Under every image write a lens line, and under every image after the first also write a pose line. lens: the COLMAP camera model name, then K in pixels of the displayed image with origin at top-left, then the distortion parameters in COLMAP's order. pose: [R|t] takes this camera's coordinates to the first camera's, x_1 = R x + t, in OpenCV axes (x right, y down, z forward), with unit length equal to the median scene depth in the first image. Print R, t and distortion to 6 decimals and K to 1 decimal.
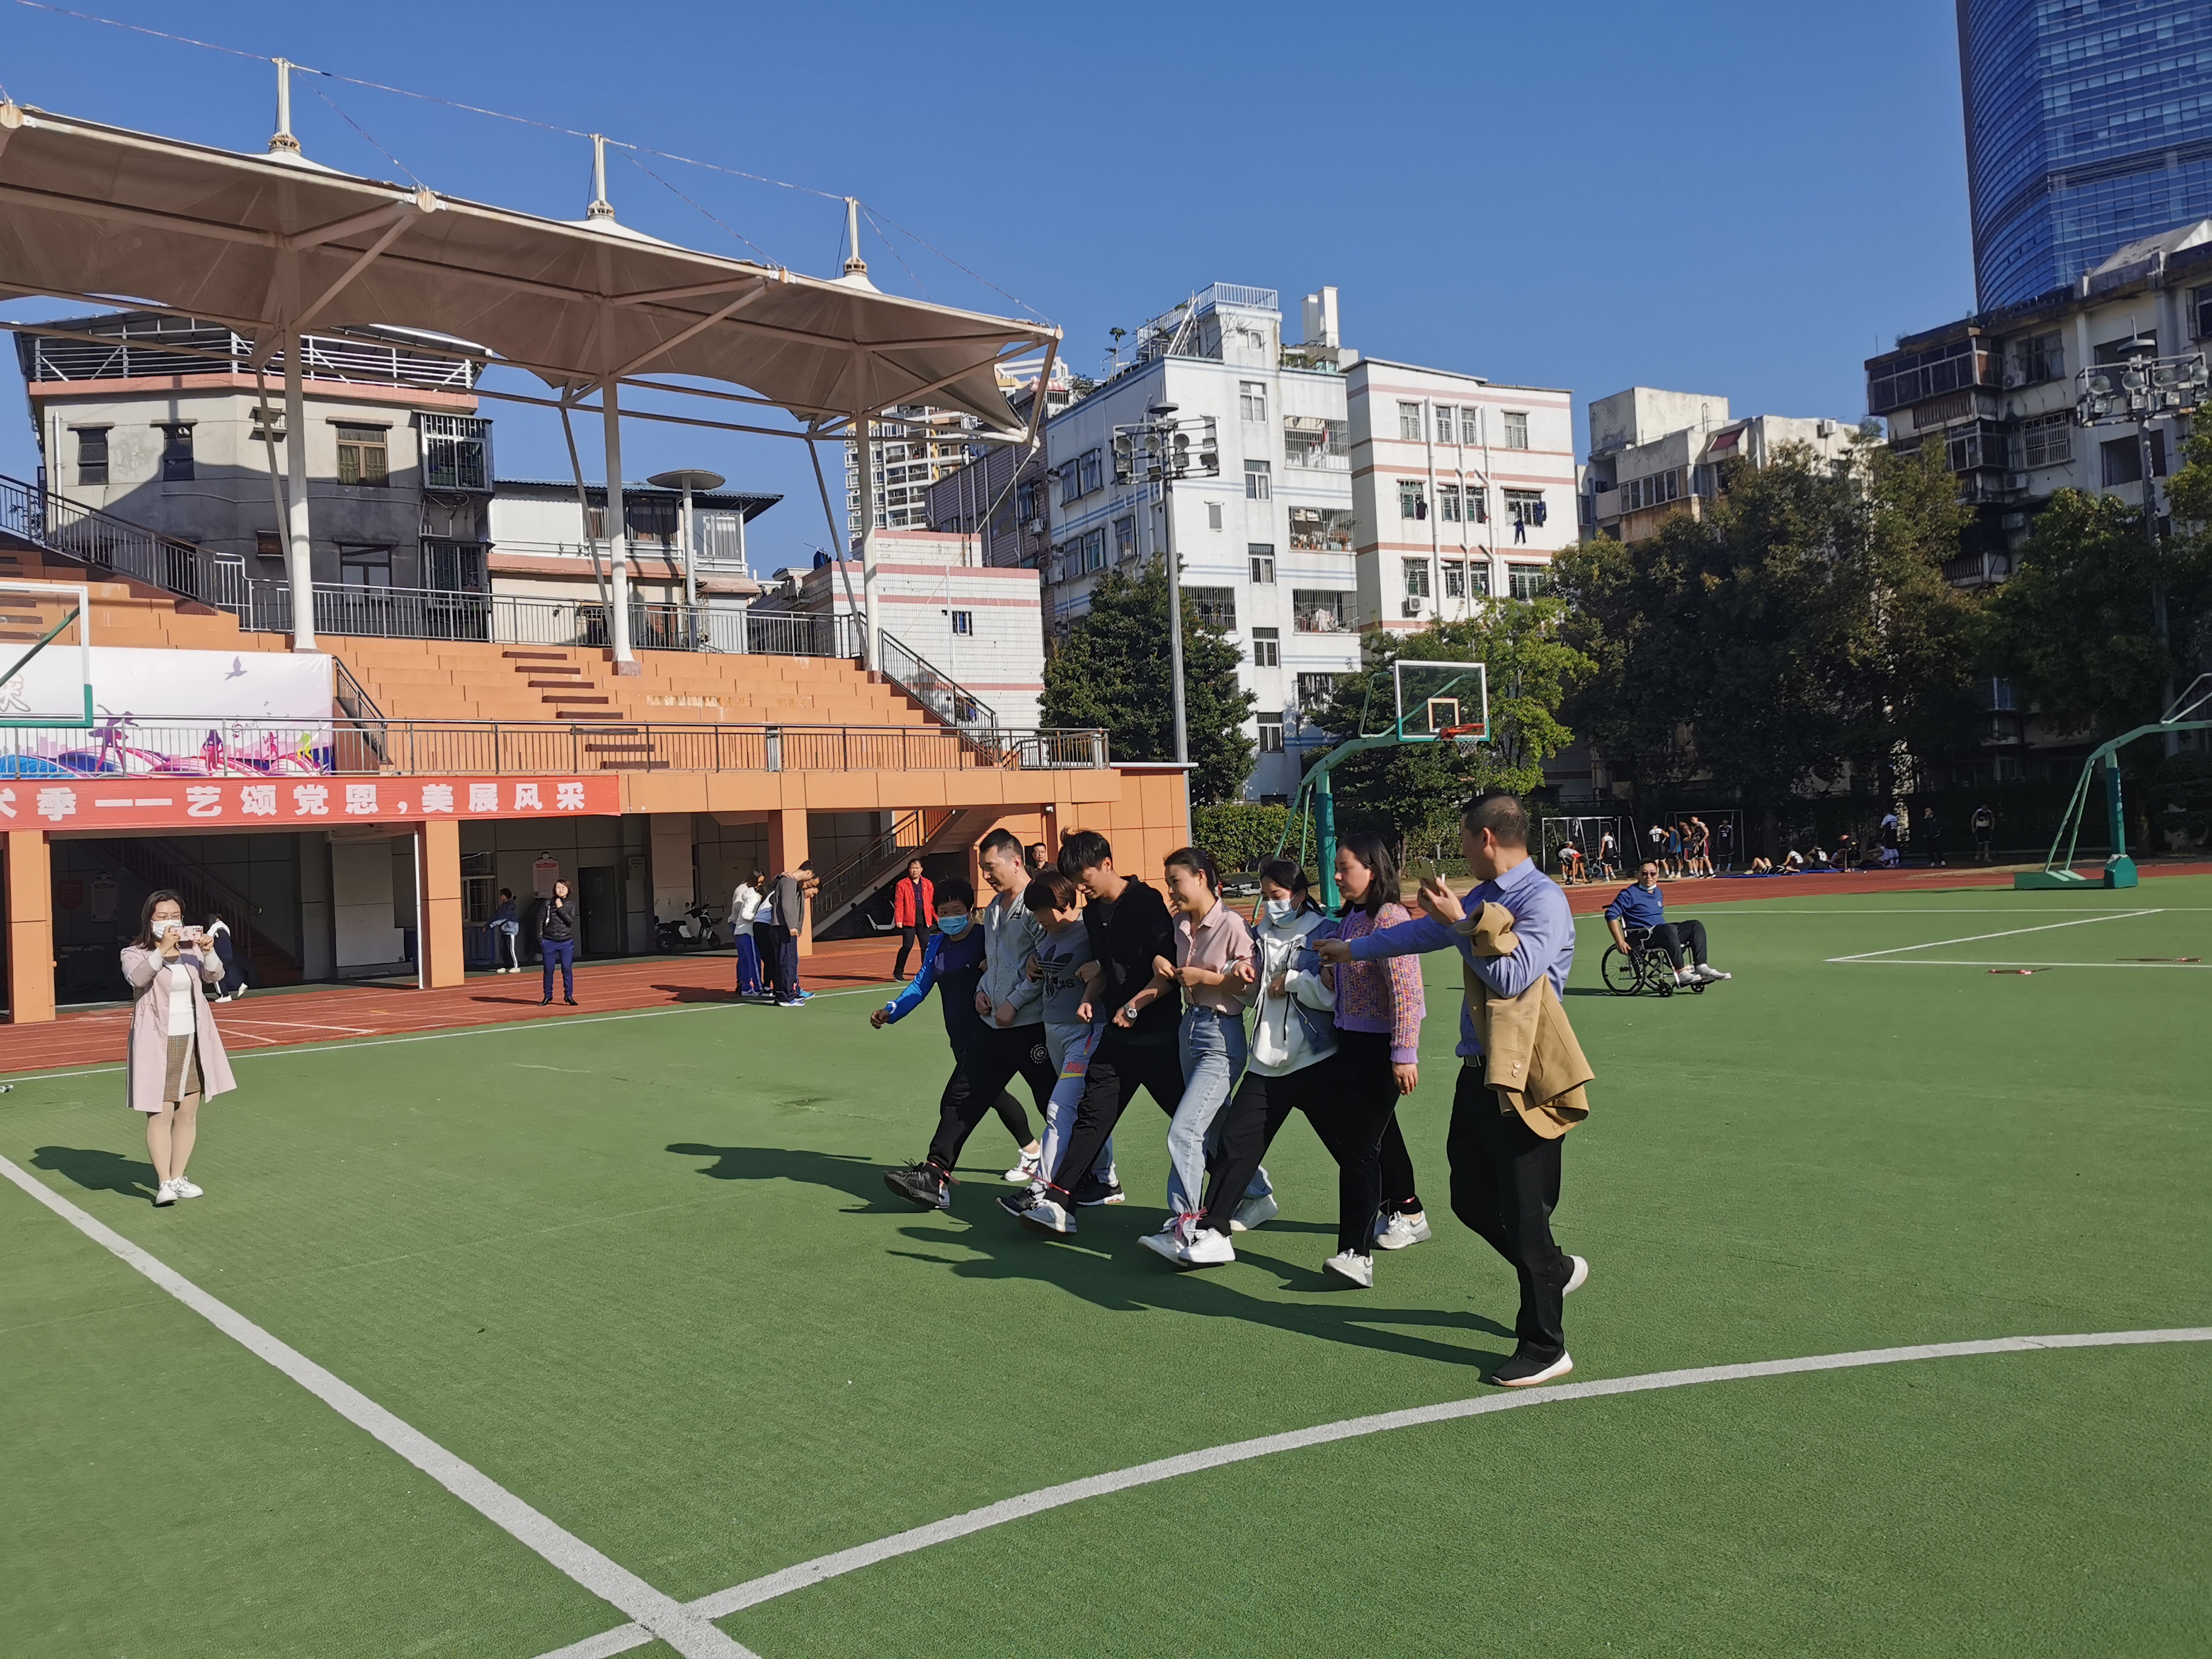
lens RADIAL K [[1719.4, 0, 1085.4], [0, 1719.4, 815.0], [0, 0, 1]] dist [0.056429, -0.074506]
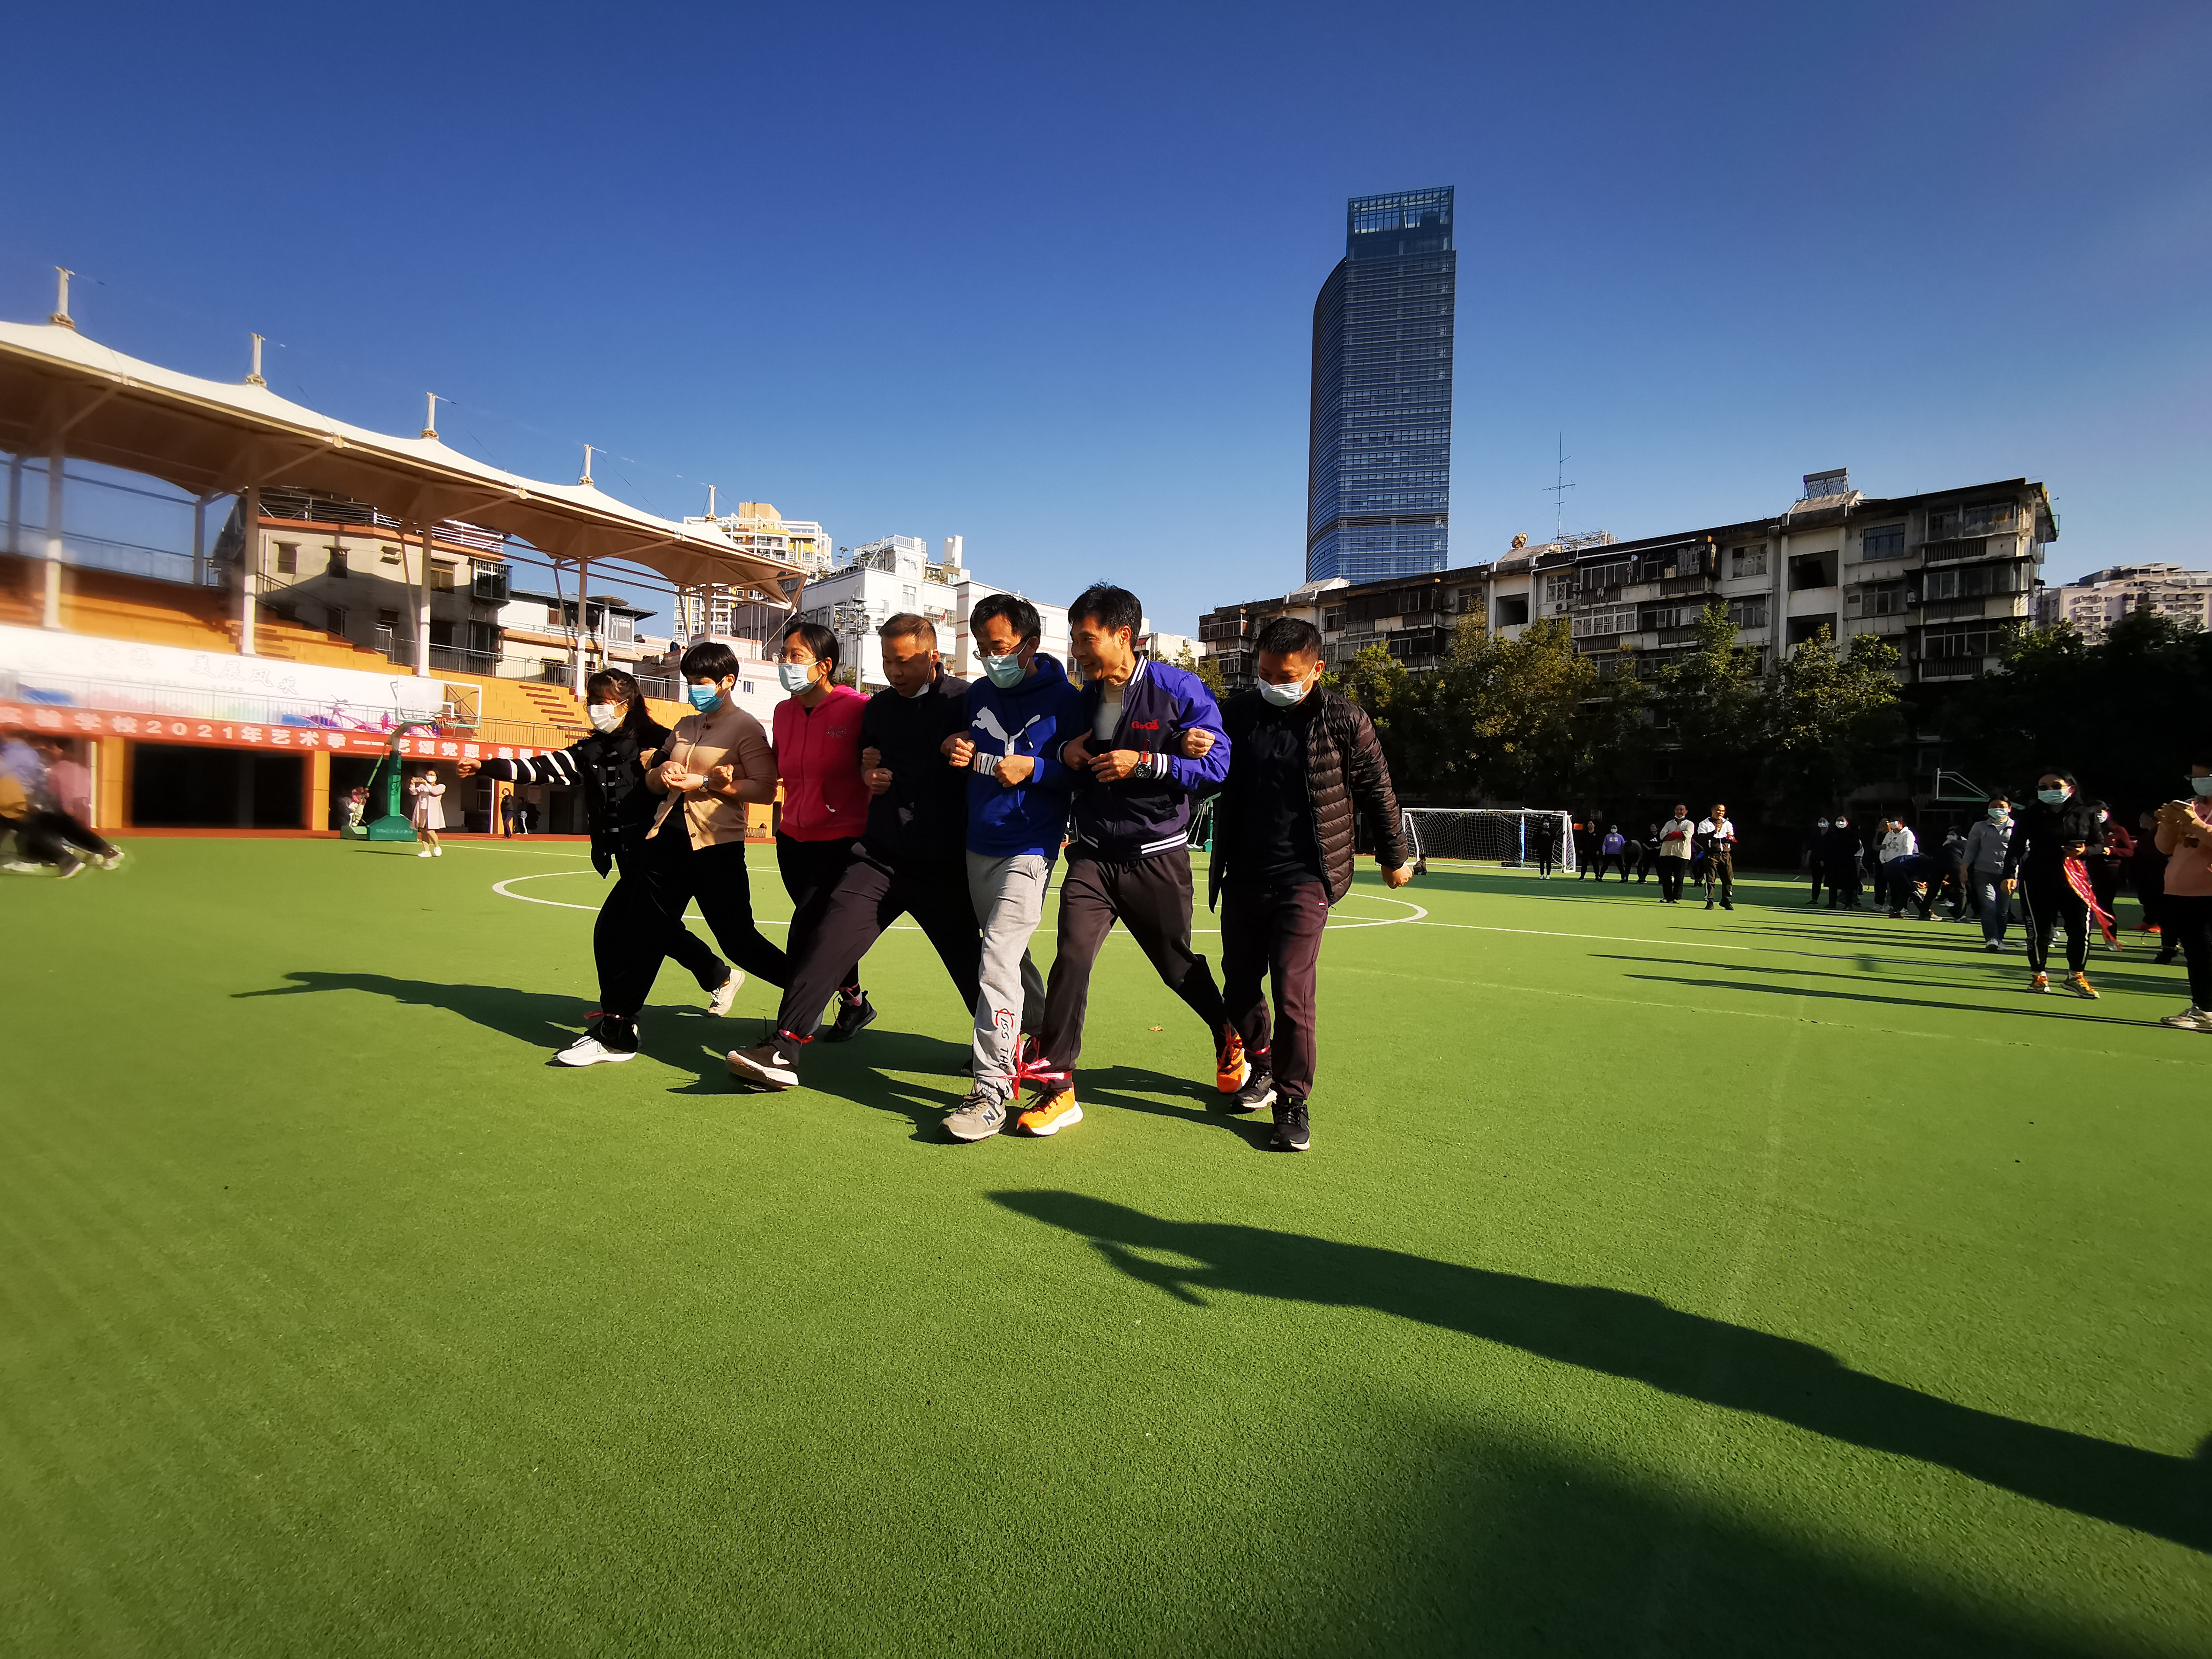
lens RADIAL K [[1019.9, 0, 1100.9], [0, 1019.9, 803.1], [0, 0, 1]] dist [0.003097, 0.003348]
pose [[0.958177, 0.090804, 0.271387, 0.013444], [-0.089745, 0.995831, -0.016340, 0.003323], [-0.271739, -0.008699, 0.962332, -0.292206]]
